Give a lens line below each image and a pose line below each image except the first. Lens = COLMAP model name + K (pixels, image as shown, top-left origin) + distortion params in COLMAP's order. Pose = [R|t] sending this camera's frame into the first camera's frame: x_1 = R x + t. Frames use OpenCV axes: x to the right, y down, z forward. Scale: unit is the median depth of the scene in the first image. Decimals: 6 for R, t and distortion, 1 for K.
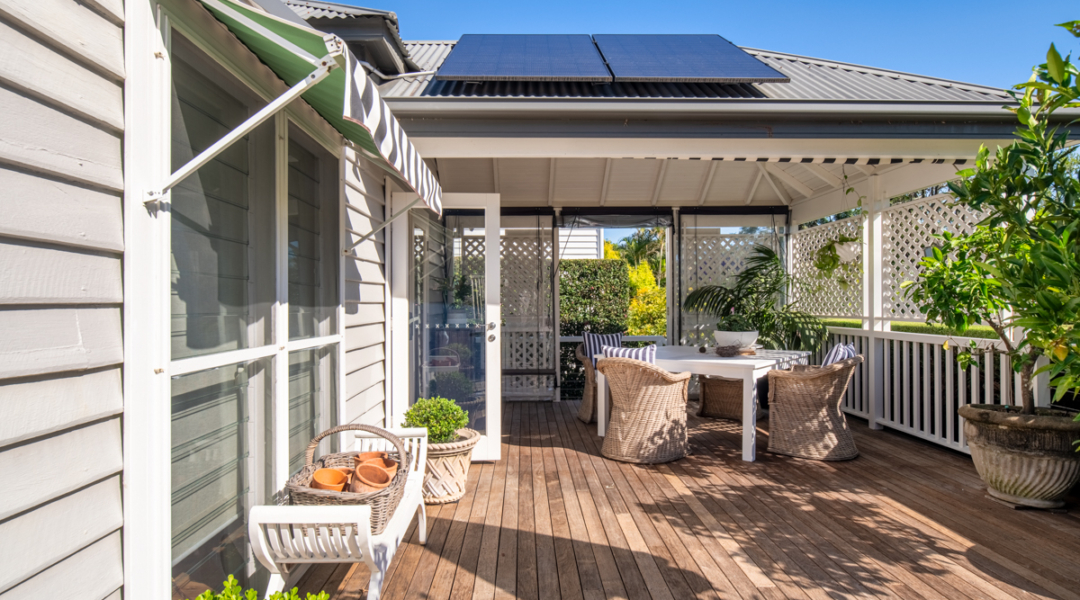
lens RADIAL K [[586.3, 0, 540.0], [0, 586.3, 307.8], [0, 0, 1]] dist [0.004574, 0.002141]
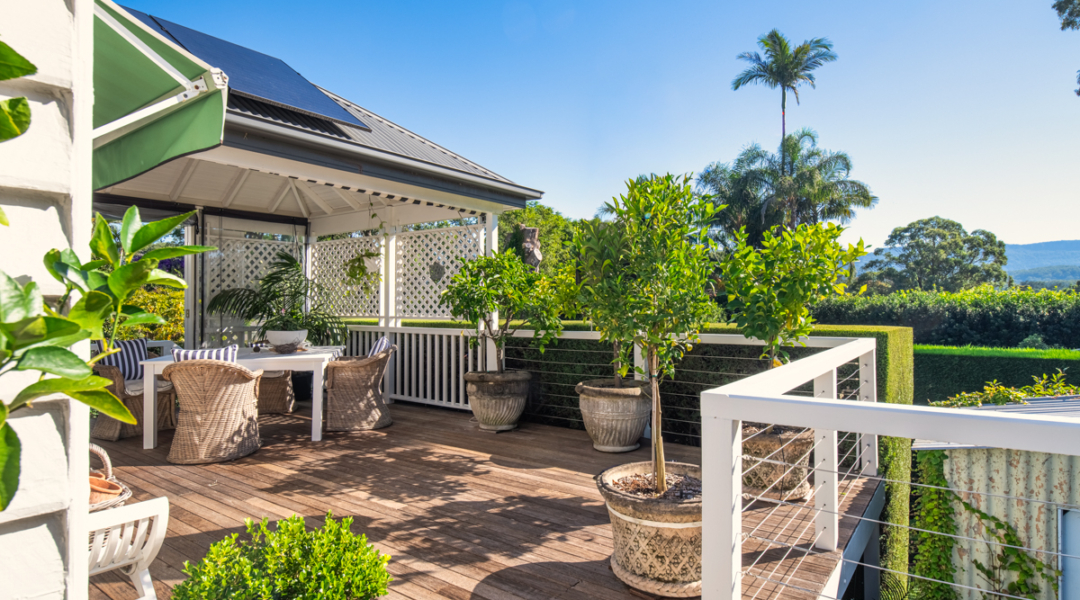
lens RADIAL K [[586.3, 0, 541.8], [0, 586.3, 301.7], [0, 0, 1]] dist [0.004574, 0.002141]
pose [[0.619155, 0.007266, 0.785235, -0.286149], [0.004769, 0.999904, -0.013013, 0.002928], [-0.785254, 0.011802, 0.619061, -0.068381]]
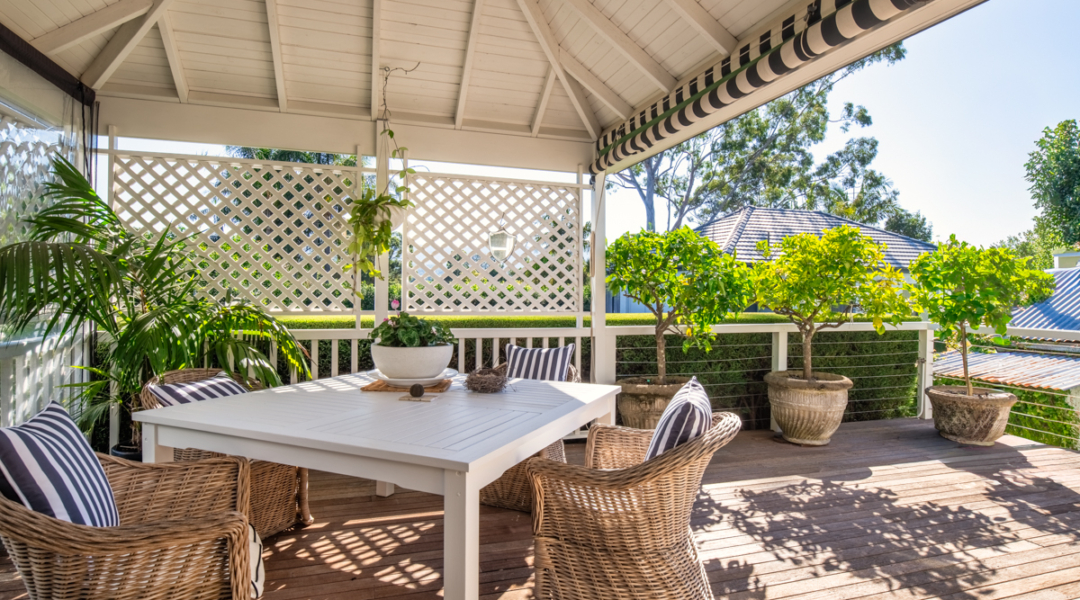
lens RADIAL K [[586.3, 0, 541.4], [0, 586.3, 297.7], [0, 0, 1]] dist [0.004574, 0.002141]
pose [[-0.285955, 0.001811, 0.958241, -0.250013], [0.001930, 0.999997, -0.001314, -0.003282], [-0.958241, 0.001474, -0.285957, 1.271940]]
